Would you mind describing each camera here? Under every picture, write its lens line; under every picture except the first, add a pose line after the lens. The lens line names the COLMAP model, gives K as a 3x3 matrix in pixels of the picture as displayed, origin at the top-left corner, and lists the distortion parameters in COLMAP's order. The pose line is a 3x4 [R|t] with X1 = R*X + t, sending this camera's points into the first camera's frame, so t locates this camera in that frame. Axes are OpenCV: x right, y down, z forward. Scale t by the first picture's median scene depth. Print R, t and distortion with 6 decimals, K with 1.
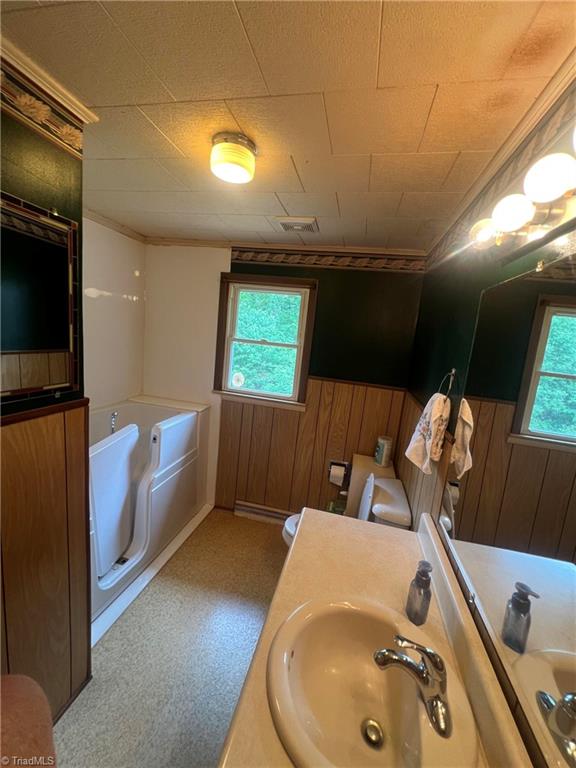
lens RADIAL K [[311.1, 0, 288.0], [0, 311.1, 384.0], [0, 0, 1]] dist [-0.001020, -0.000150]
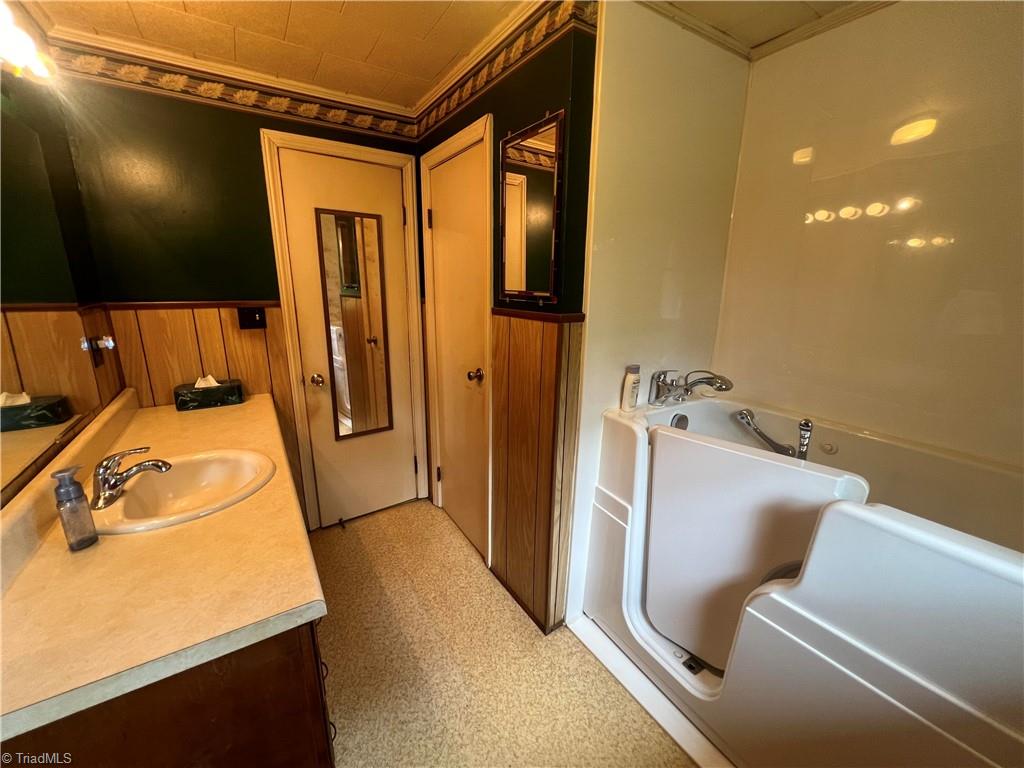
lens RADIAL K [[414.8, 0, 512.0], [0, 414.8, 384.0], [0, 0, 1]] dist [-0.001020, -0.000150]
pose [[-0.693360, 0.068393, -0.717339, 0.327322], [-0.201542, 0.937350, 0.284174, -0.083335], [0.691833, 0.341609, -0.636137, 1.871911]]
